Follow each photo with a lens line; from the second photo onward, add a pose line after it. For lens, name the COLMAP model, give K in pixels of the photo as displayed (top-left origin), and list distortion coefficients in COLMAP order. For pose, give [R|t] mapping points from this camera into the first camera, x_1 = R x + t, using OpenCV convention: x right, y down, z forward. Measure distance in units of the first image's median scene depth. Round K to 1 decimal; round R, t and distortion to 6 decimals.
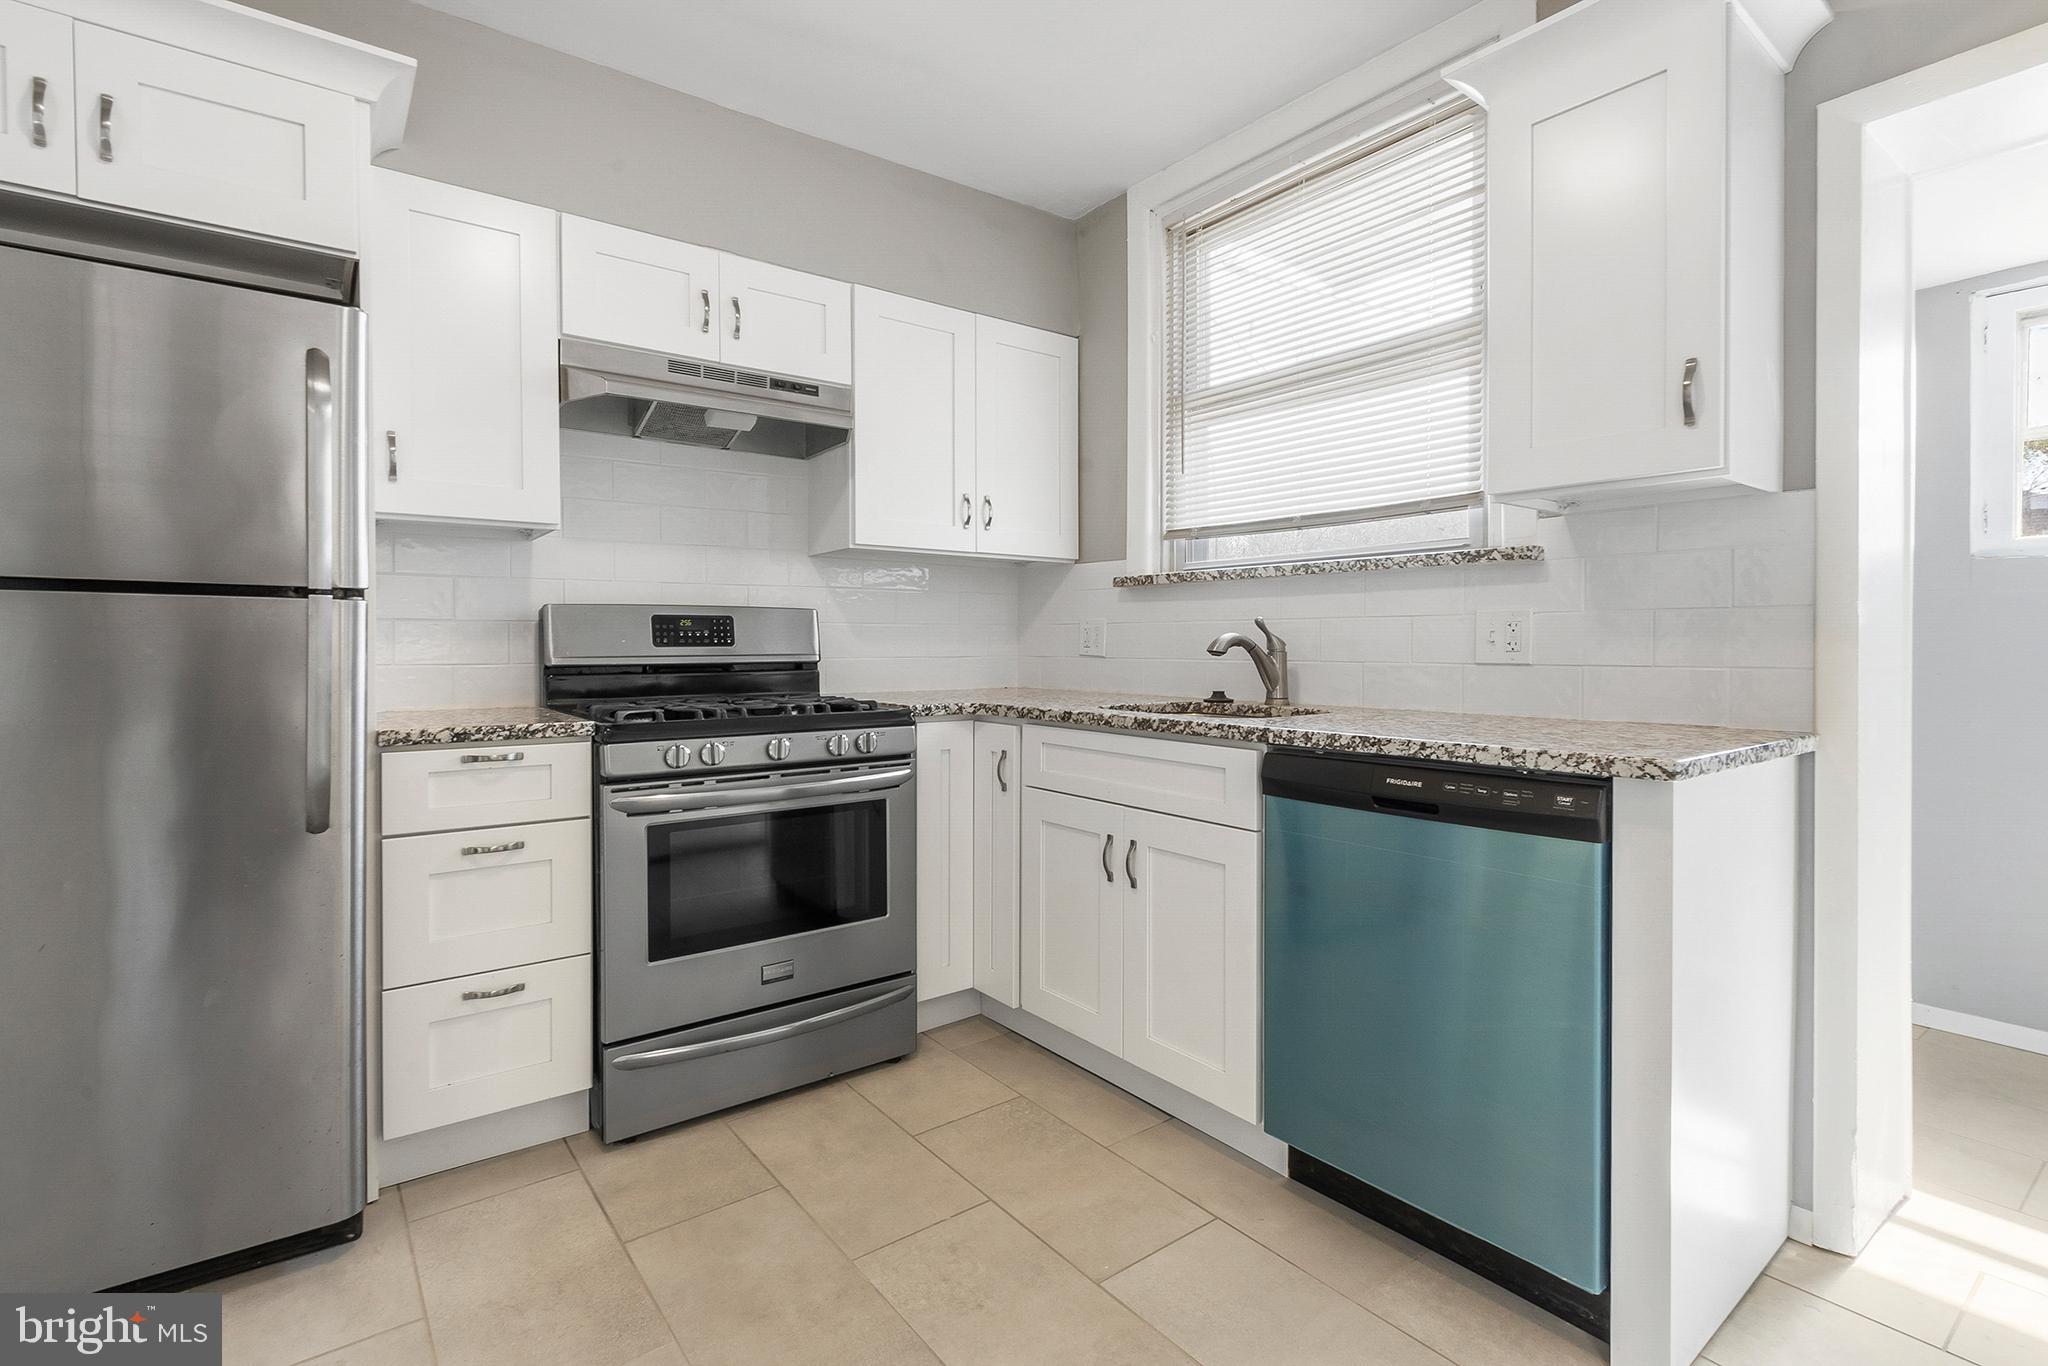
lens RADIAL K [[985.2, 0, 979.6], [0, 985.2, 663.5], [0, 0, 1]] dist [0.013161, -0.000912]
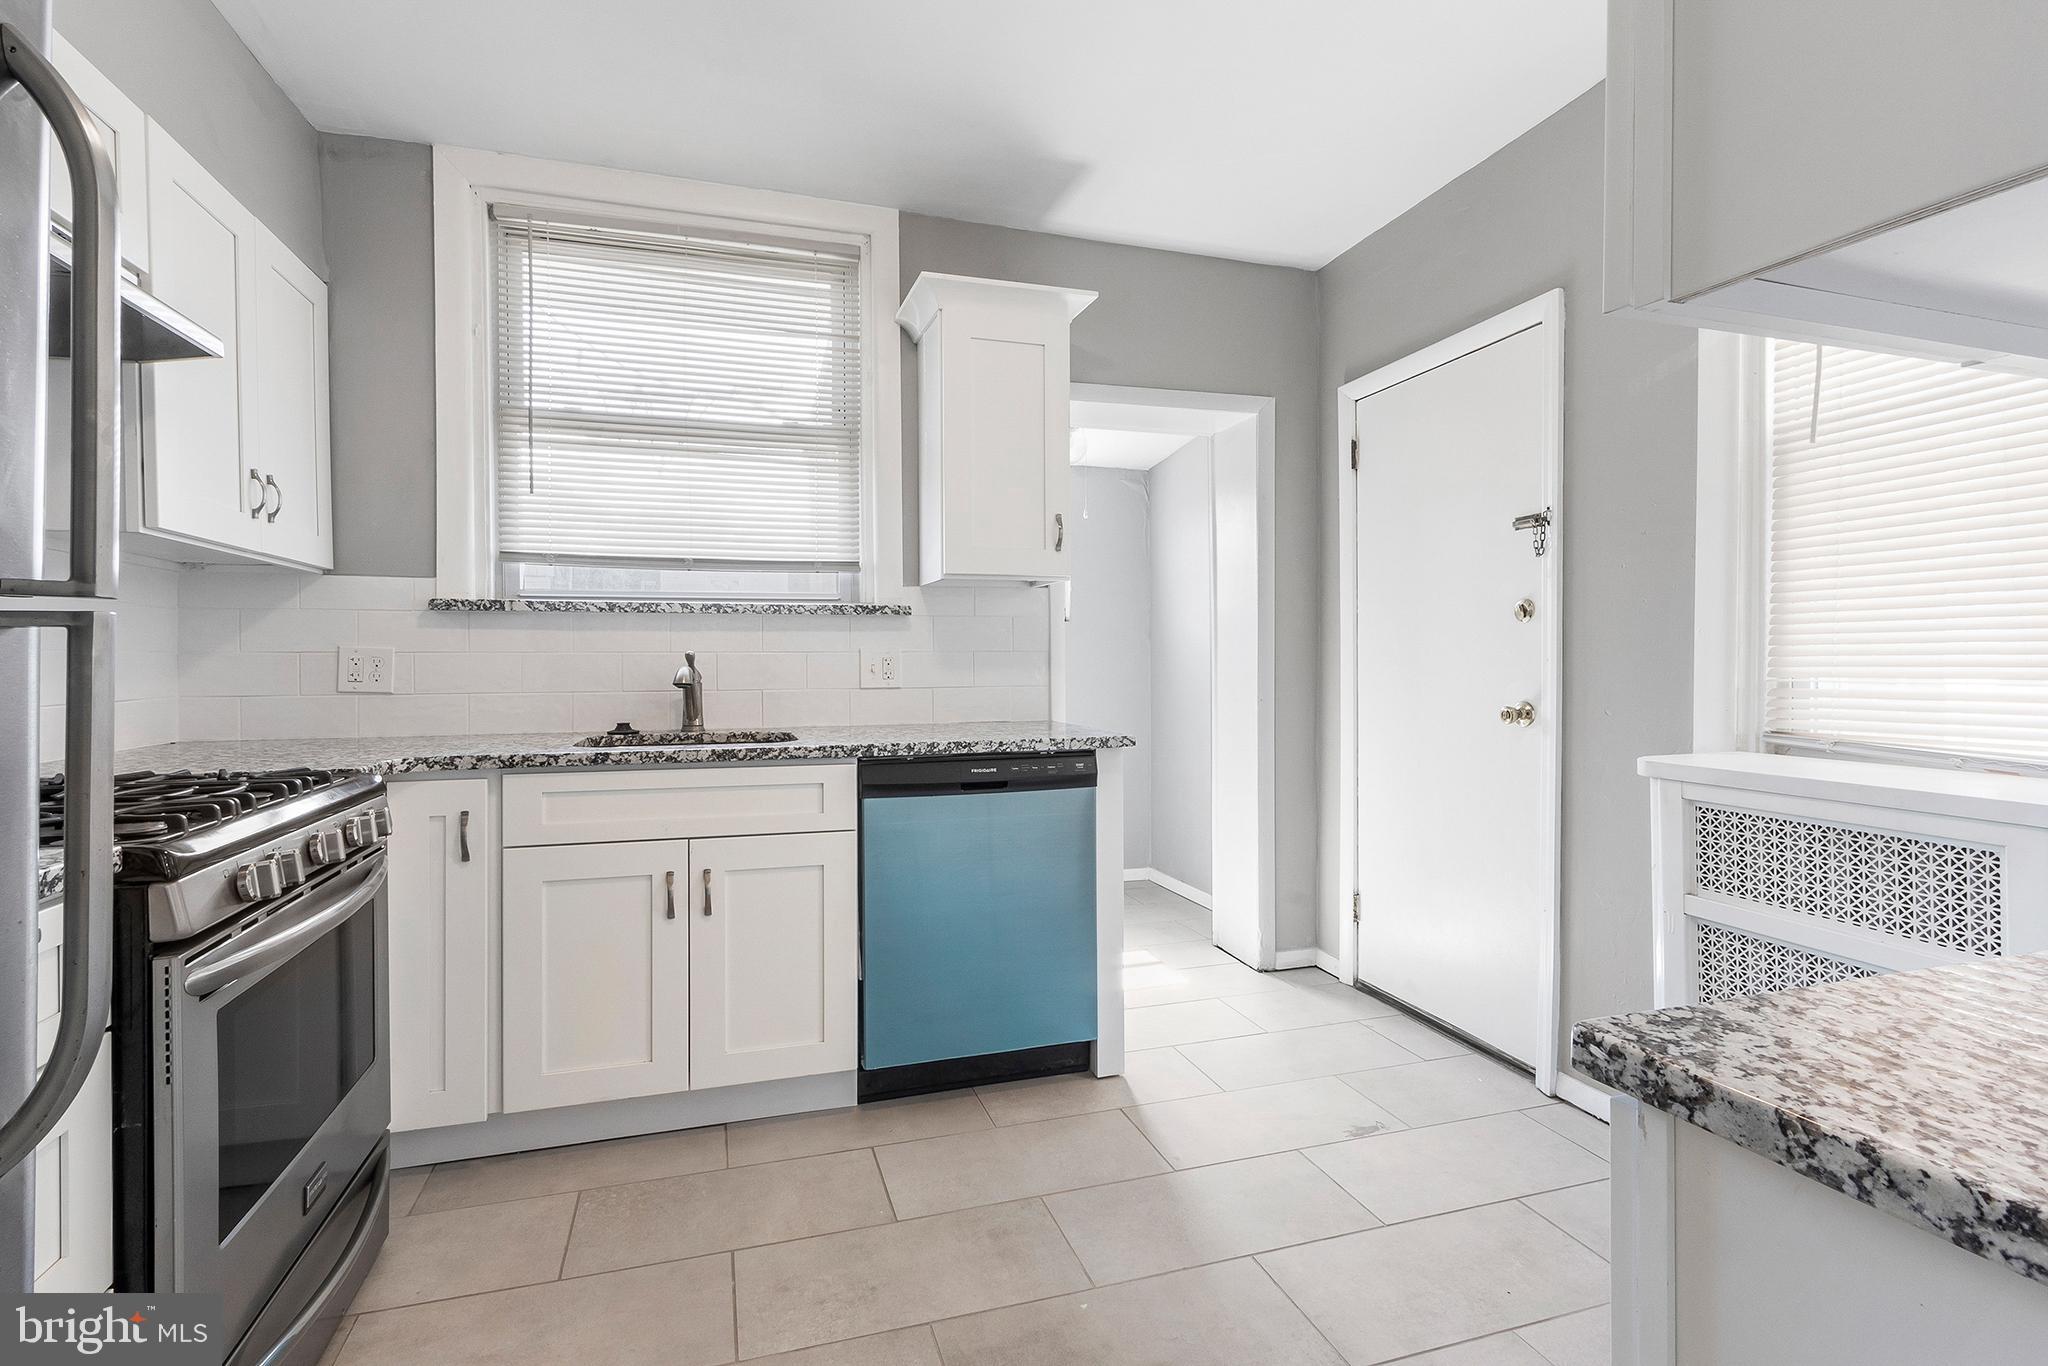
lens RADIAL K [[985.2, 0, 1031.0], [0, 985.2, 677.3], [0, 0, 1]] dist [0.013161, -0.000912]
pose [[0.324849, -0.020155, 0.945551, -0.644743], [0.023590, 0.999635, 0.013203, -0.024649], [-0.945472, 0.018016, 0.325206, 0.312745]]
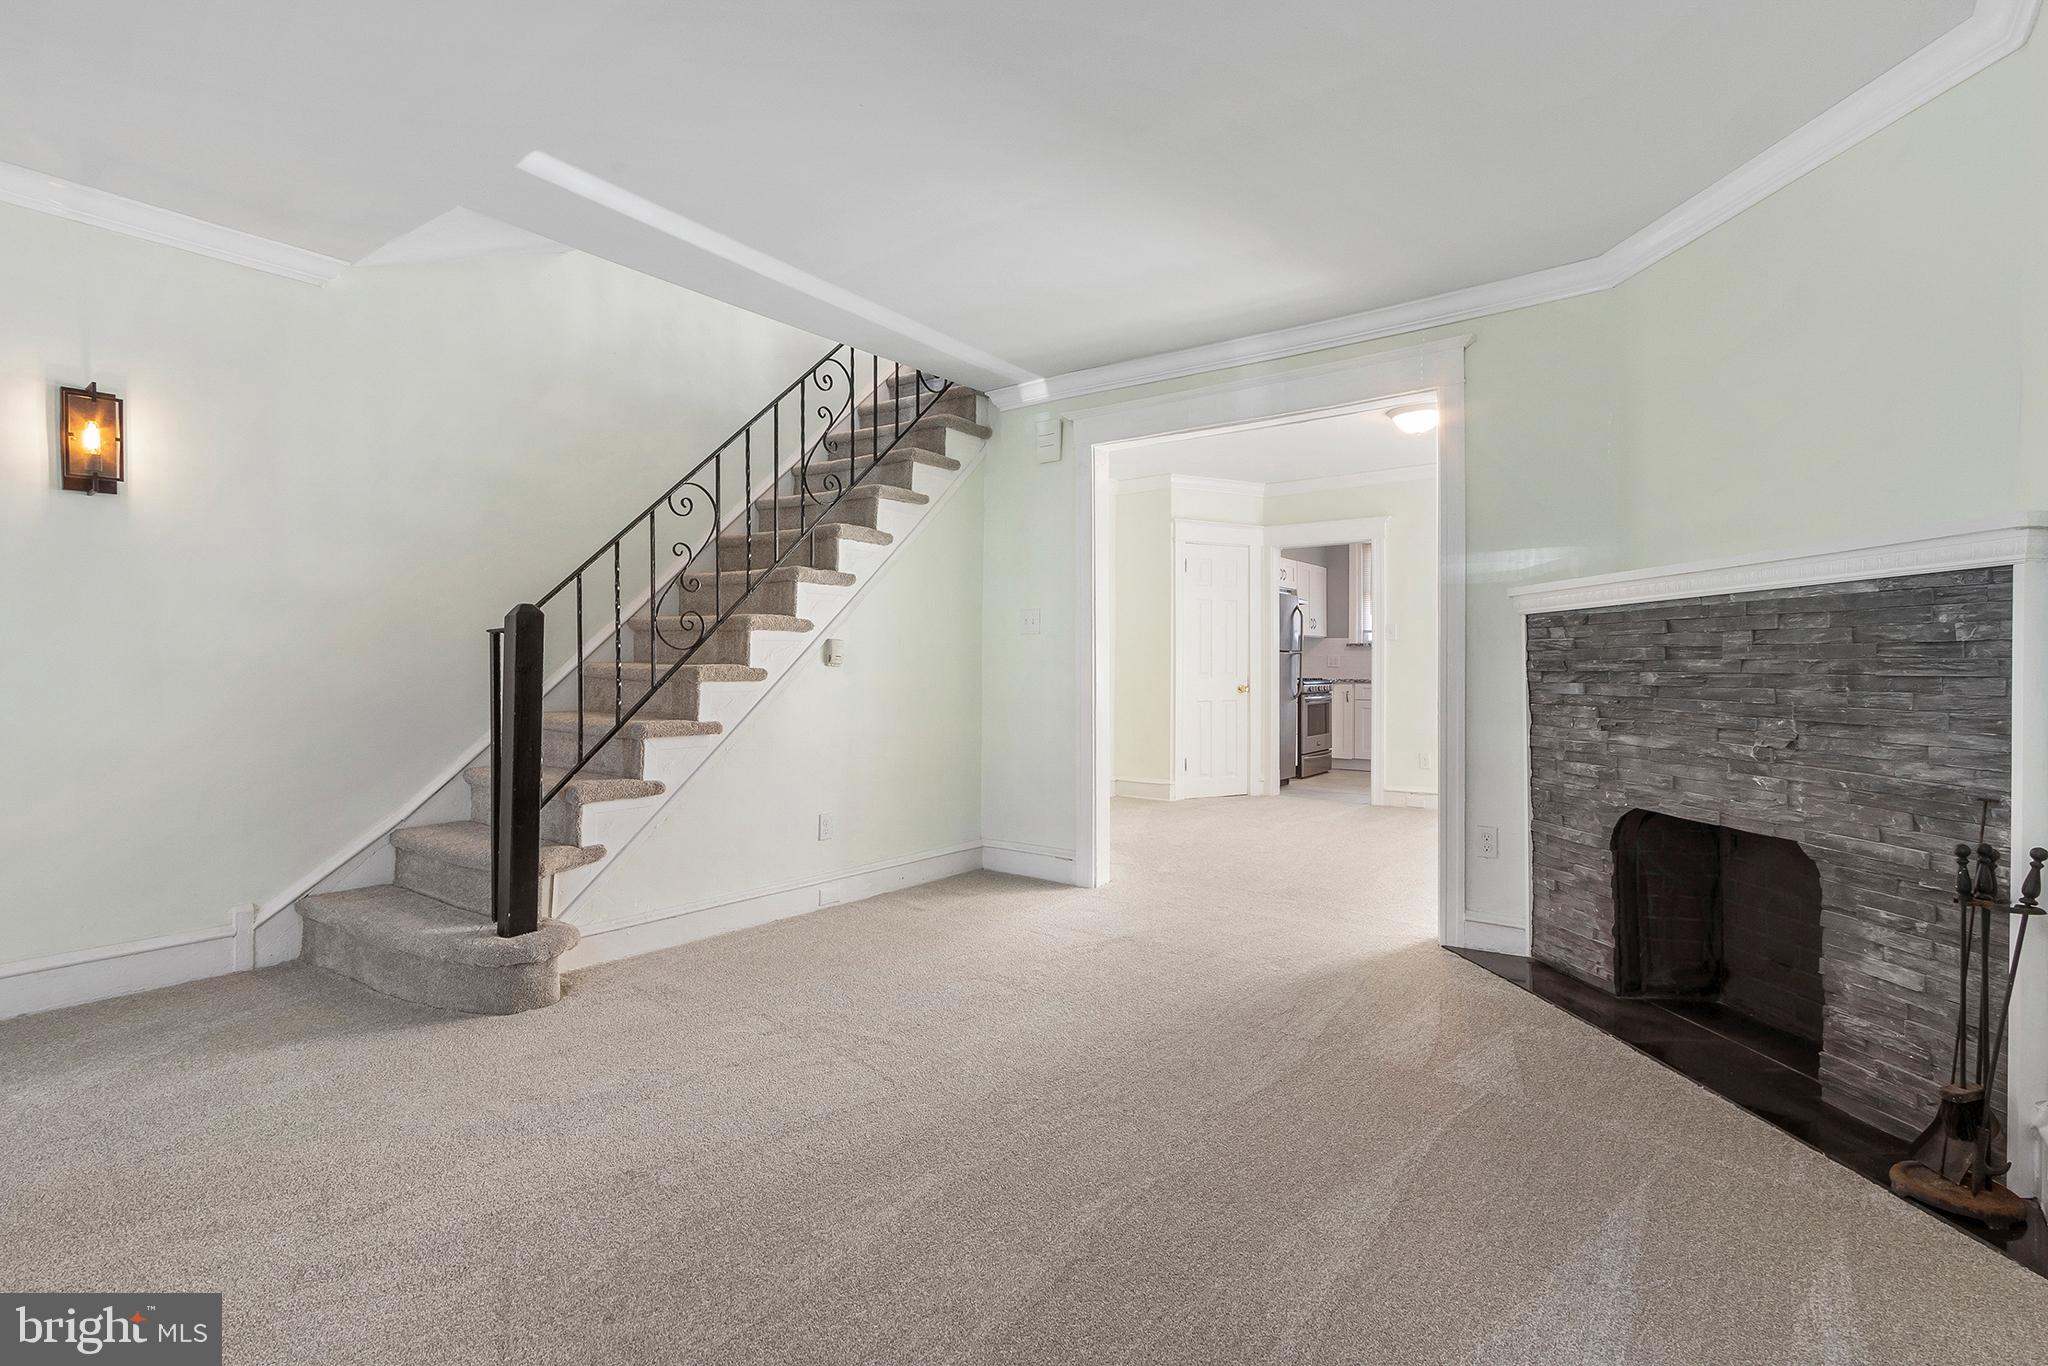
lens RADIAL K [[985.2, 0, 1021.8], [0, 985.2, 677.3], [0, 0, 1]] dist [0.013161, -0.000912]
pose [[0.955501, -0.004317, 0.294956, -2.482889], [0.007957, 0.999906, -0.011143, 0.073619], [-0.294881, 0.012994, 0.955446, -2.443856]]
